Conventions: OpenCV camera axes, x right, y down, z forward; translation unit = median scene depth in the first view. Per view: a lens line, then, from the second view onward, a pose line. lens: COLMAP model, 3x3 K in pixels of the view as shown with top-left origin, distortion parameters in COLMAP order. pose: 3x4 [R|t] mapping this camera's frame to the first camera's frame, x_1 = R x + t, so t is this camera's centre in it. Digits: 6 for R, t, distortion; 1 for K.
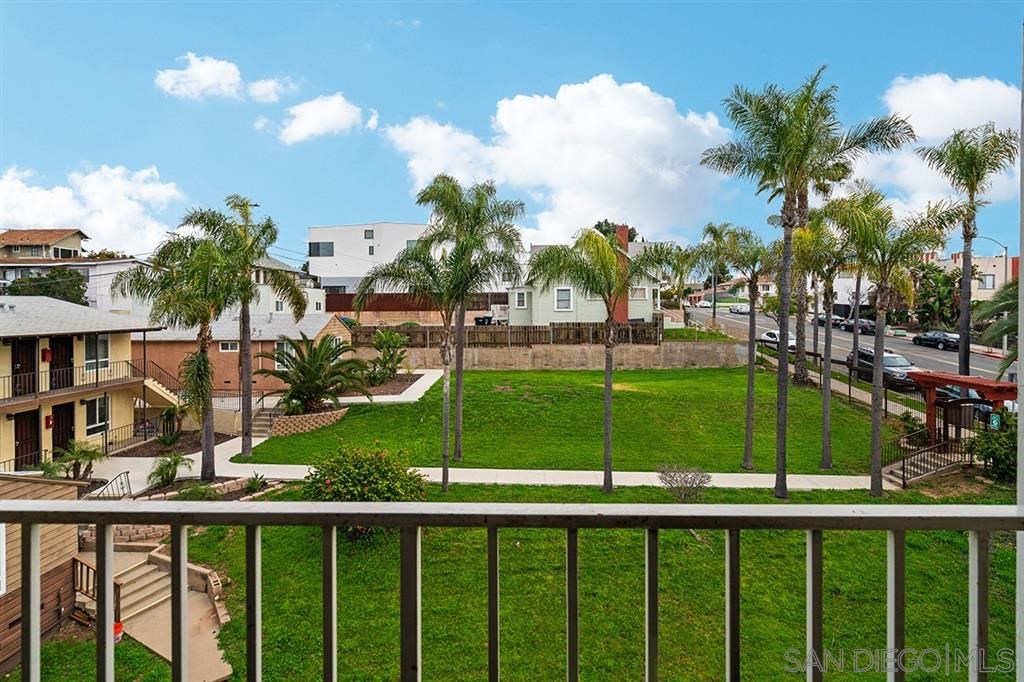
lens RADIAL K [[510.7, 0, 507.4], [0, 510.7, 310.3], [0, 0, 1]] dist [0.001801, 0.001968]
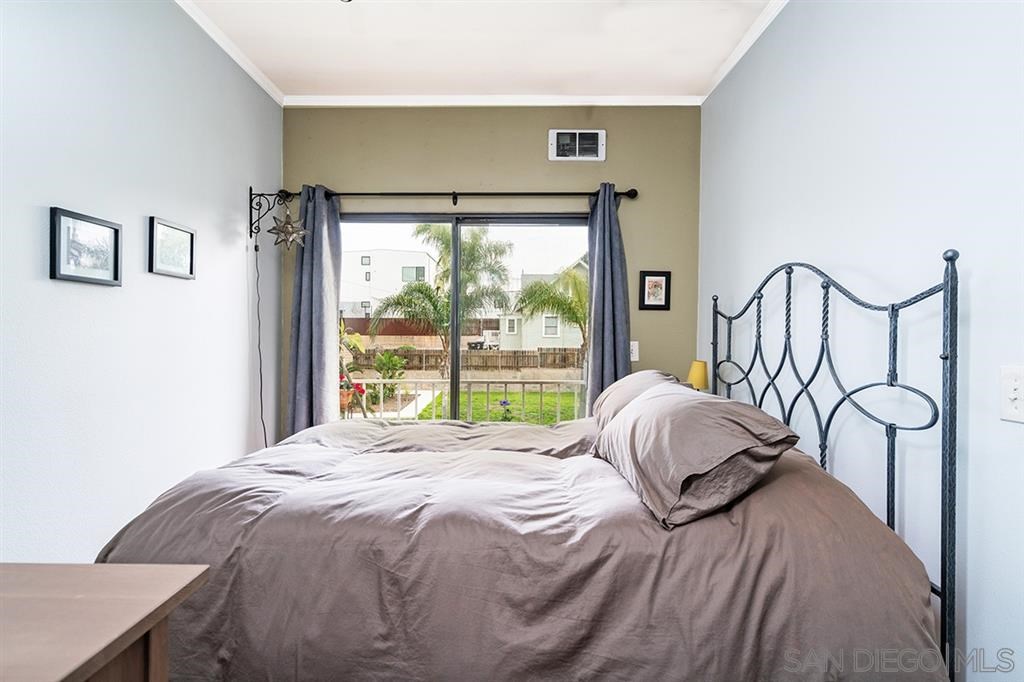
lens RADIAL K [[527.1, 0, 507.3], [0, 527.1, 335.8], [0, 0, 1]] dist [0.005635, 0.001600]
pose [[0.999836, 0.010740, 0.014576, 0.002918], [-0.010746, 0.999942, 0.000320, -0.000752], [-0.014572, -0.000477, 0.999894, -0.116600]]
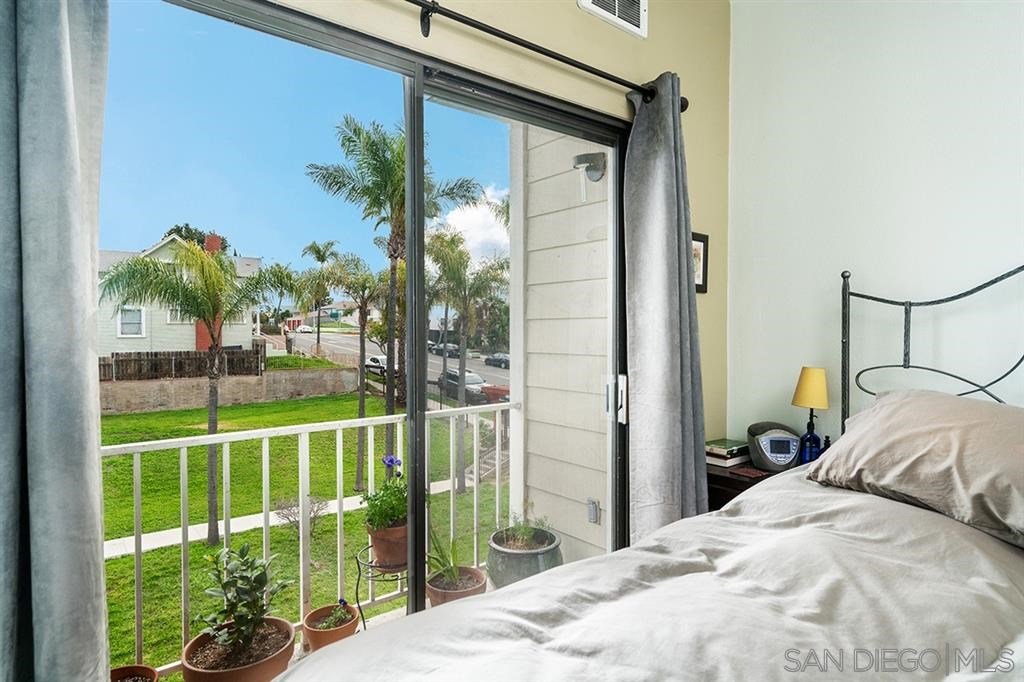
lens RADIAL K [[579.6, 0, 512.0], [0, 579.6, 341.0], [0, 0, 1]] dist [0.002629, 0.000731]
pose [[0.753694, -0.008919, 0.657165, -0.038071], [0.002987, 0.999944, 0.010145, -0.000539], [-0.657219, -0.005683, 0.753678, -0.047466]]
